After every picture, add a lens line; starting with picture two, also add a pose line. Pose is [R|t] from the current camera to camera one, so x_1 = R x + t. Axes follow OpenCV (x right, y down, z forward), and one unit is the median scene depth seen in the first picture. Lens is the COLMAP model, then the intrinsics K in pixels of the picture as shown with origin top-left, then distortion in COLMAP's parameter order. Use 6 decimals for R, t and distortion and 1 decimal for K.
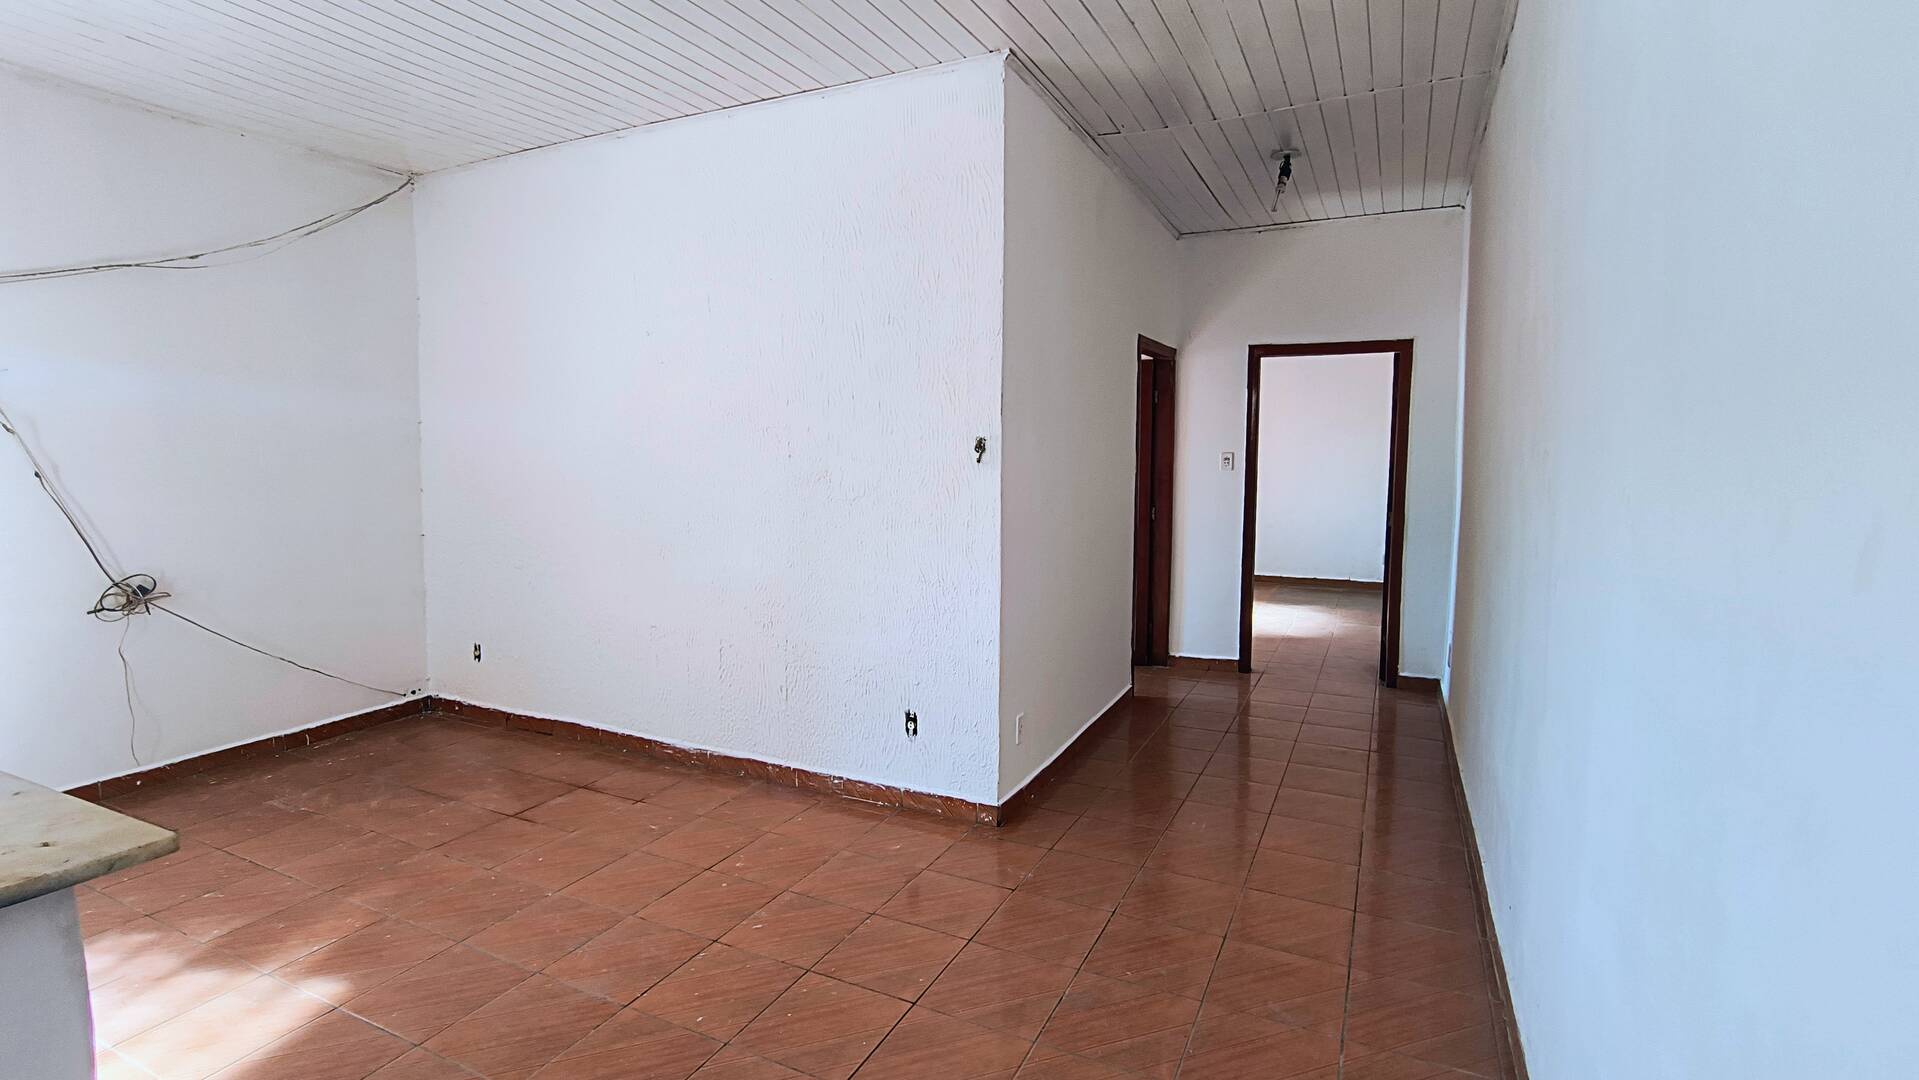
lens RADIAL K [[885.4, 0, 959.2], [0, 885.4, 538.6], [0, 0, 1]] dist [-0.007636, 0.003507]
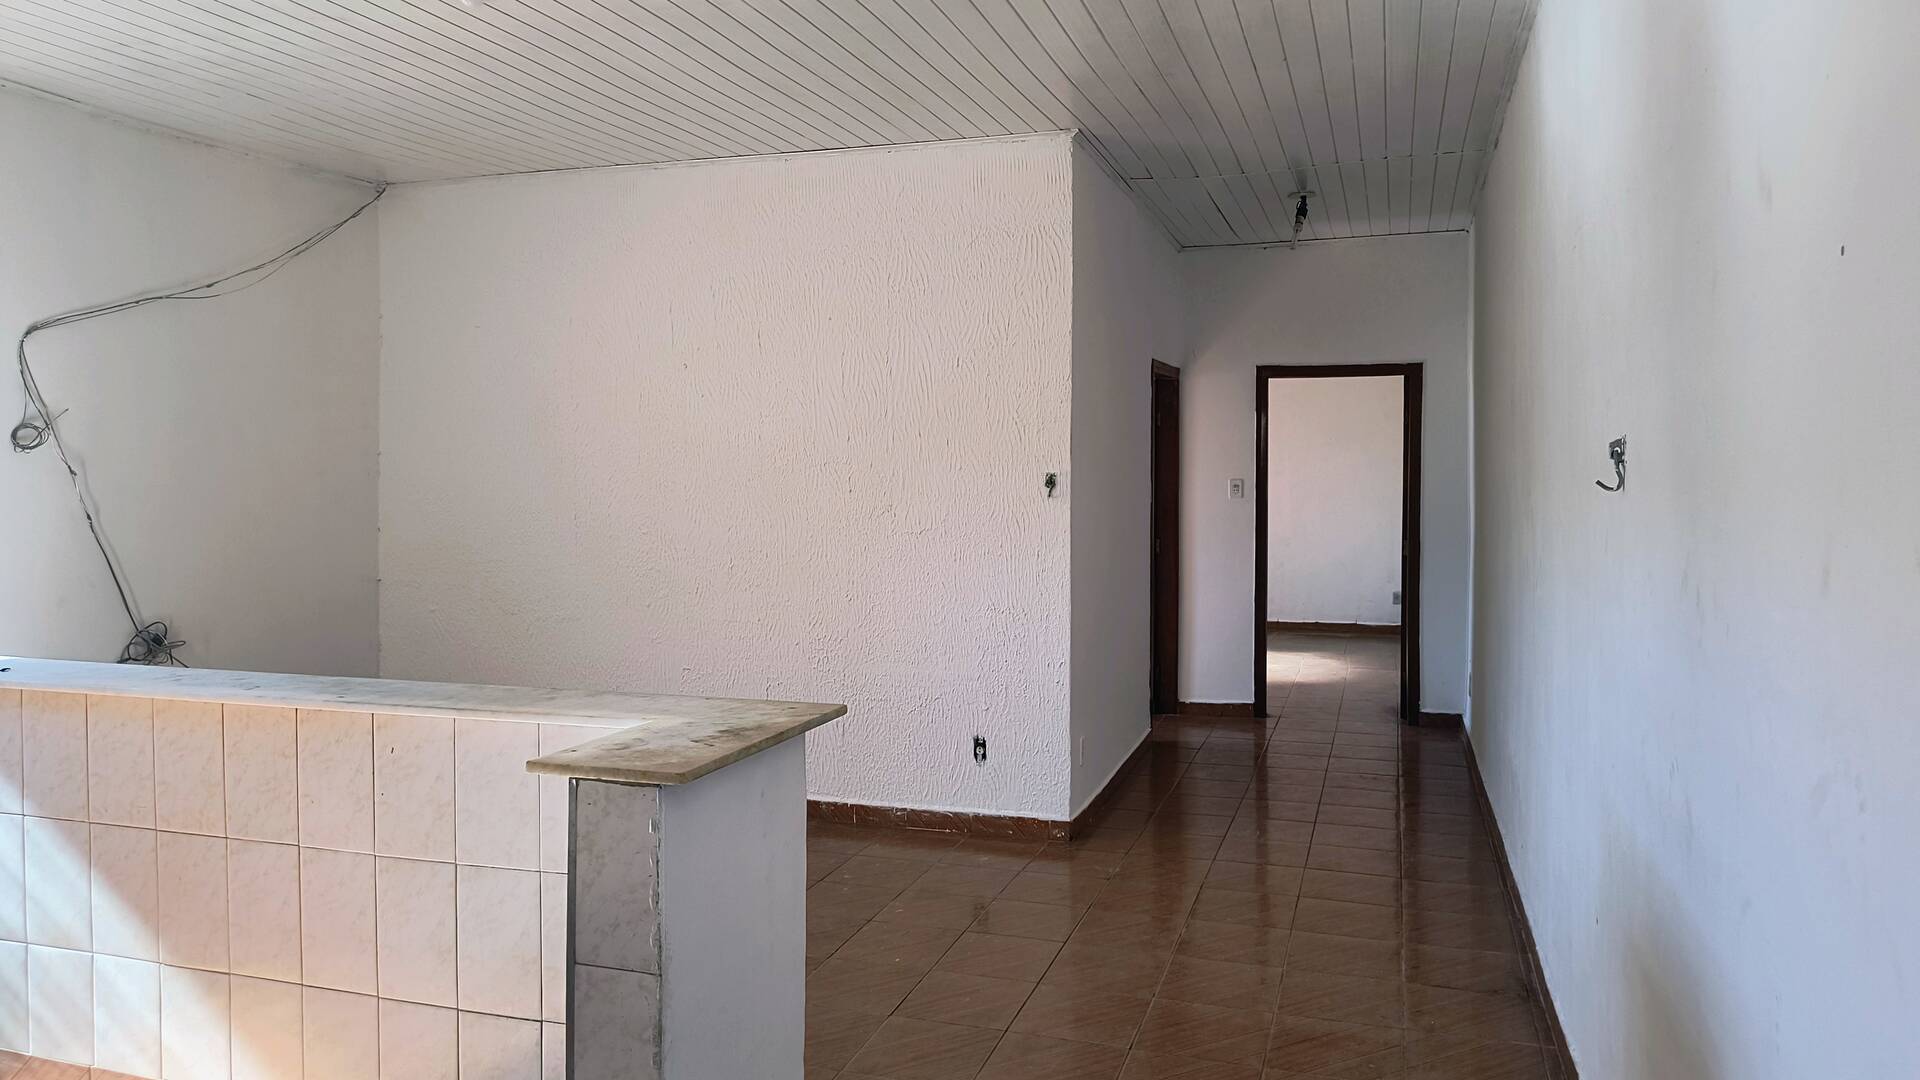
lens RADIAL K [[1298.5, 0, 952.3], [0, 1298.5, 532.7], [0, 0, 1]] dist [0.020404, -0.006972]
pose [[0.991428, -0.012538, 0.130050, -0.253239], [0.018679, 0.998762, -0.046105, 0.023757], [-0.129311, 0.048139, 0.990435, -0.461694]]
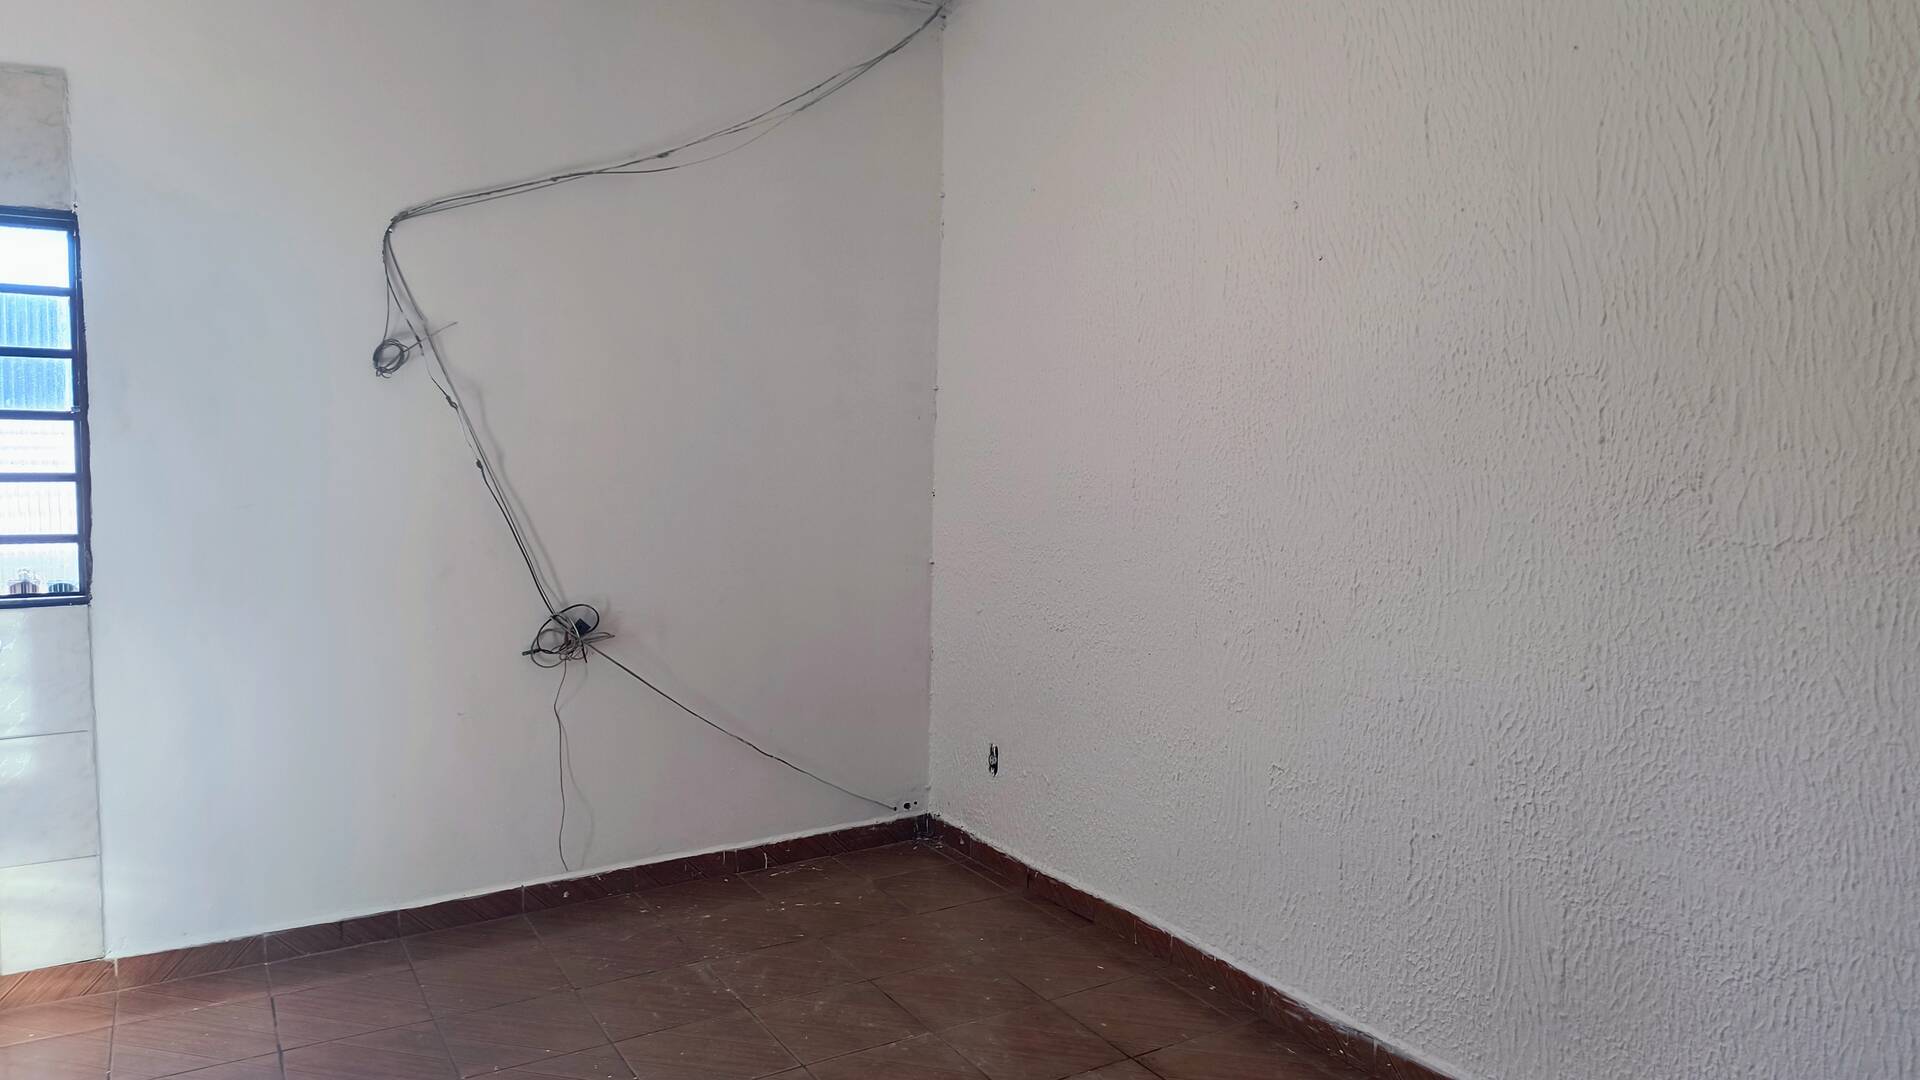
lens RADIAL K [[1298.5, 0, 943.6], [0, 1298.5, 539.1], [0, 0, 1]] dist [0.020404, -0.006972]
pose [[0.835448, 0.042110, -0.547954, -0.099912], [-0.054178, 0.998514, -0.005868, -0.020978], [0.546892, 0.034589, 0.836488, 0.258157]]
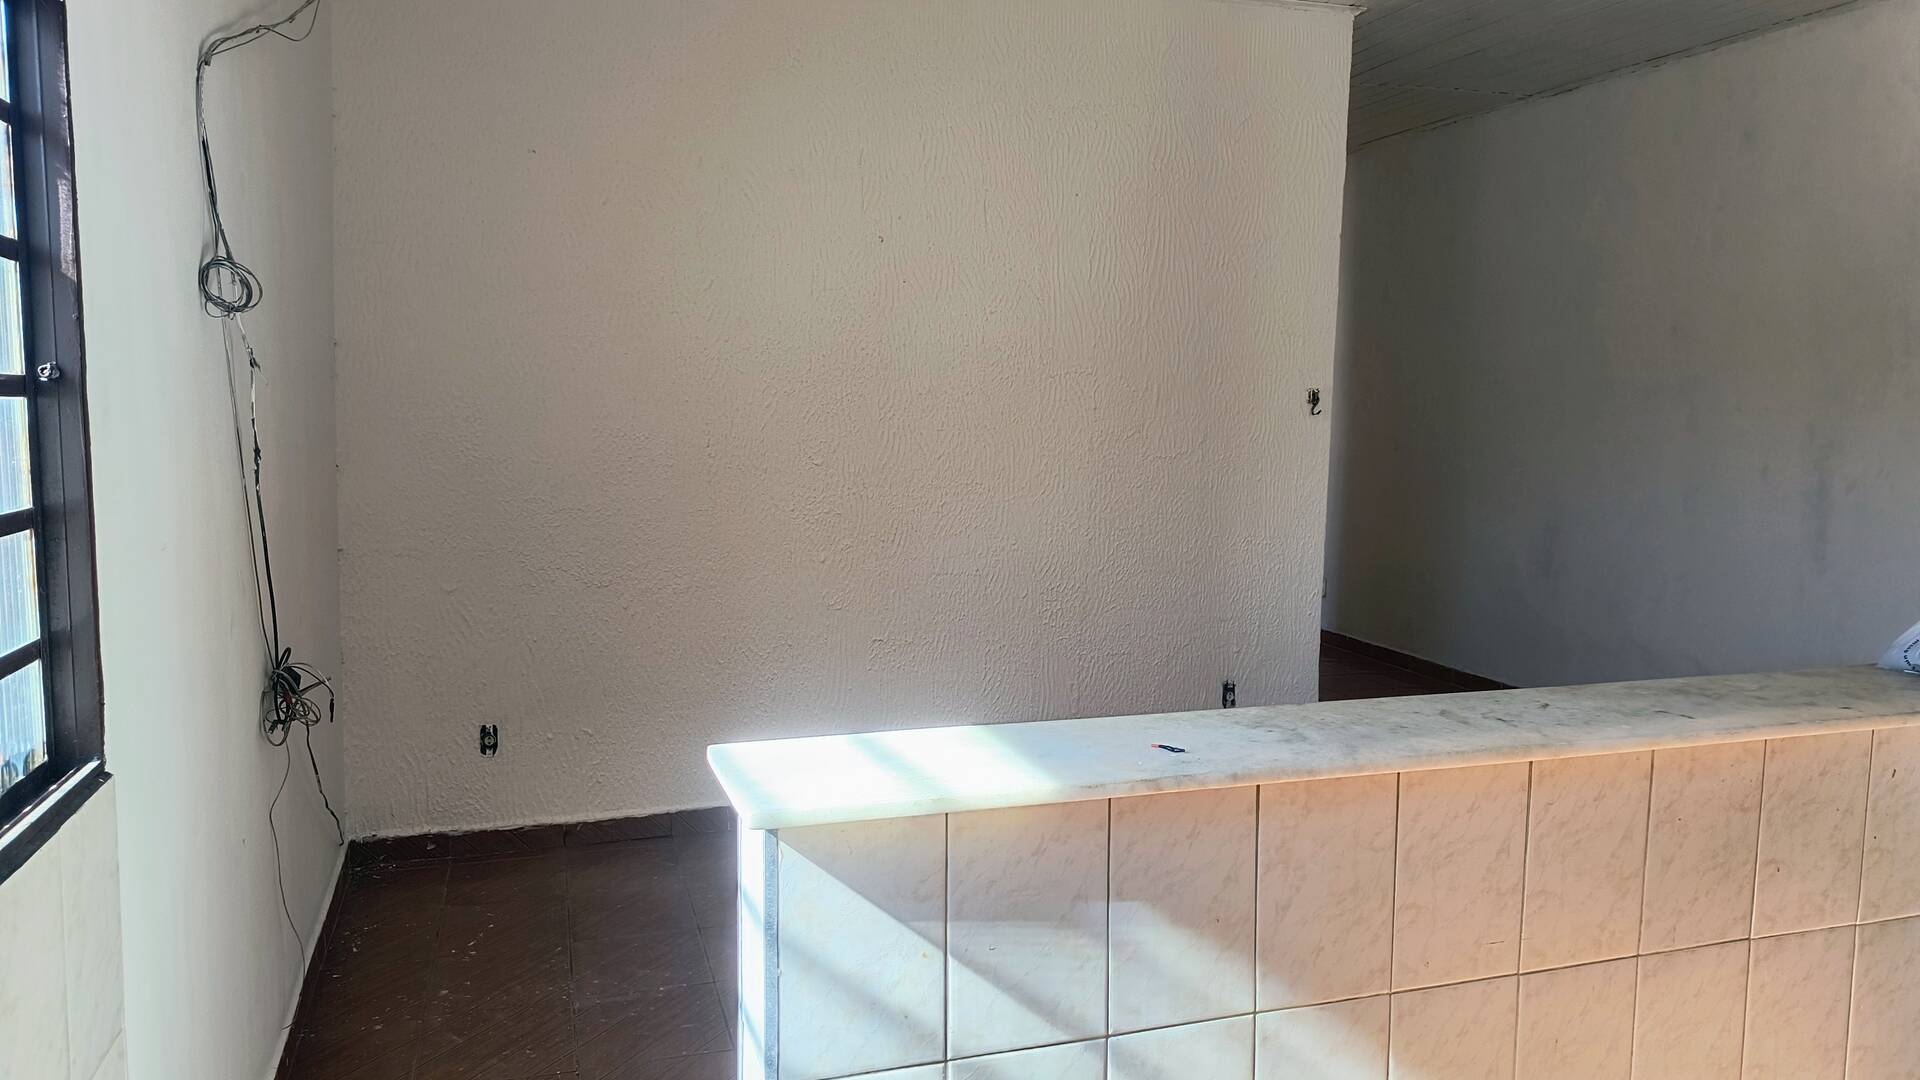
lens RADIAL K [[1298.5, 0, 948.6], [0, 1298.5, 537.8], [0, 0, 1]] dist [0.020404, -0.006972]
pose [[0.722109, -0.073570, 0.687857, -1.085546], [0.058953, 0.997256, 0.044773, -0.031759], [-0.689263, 0.008220, 0.724464, 0.187488]]
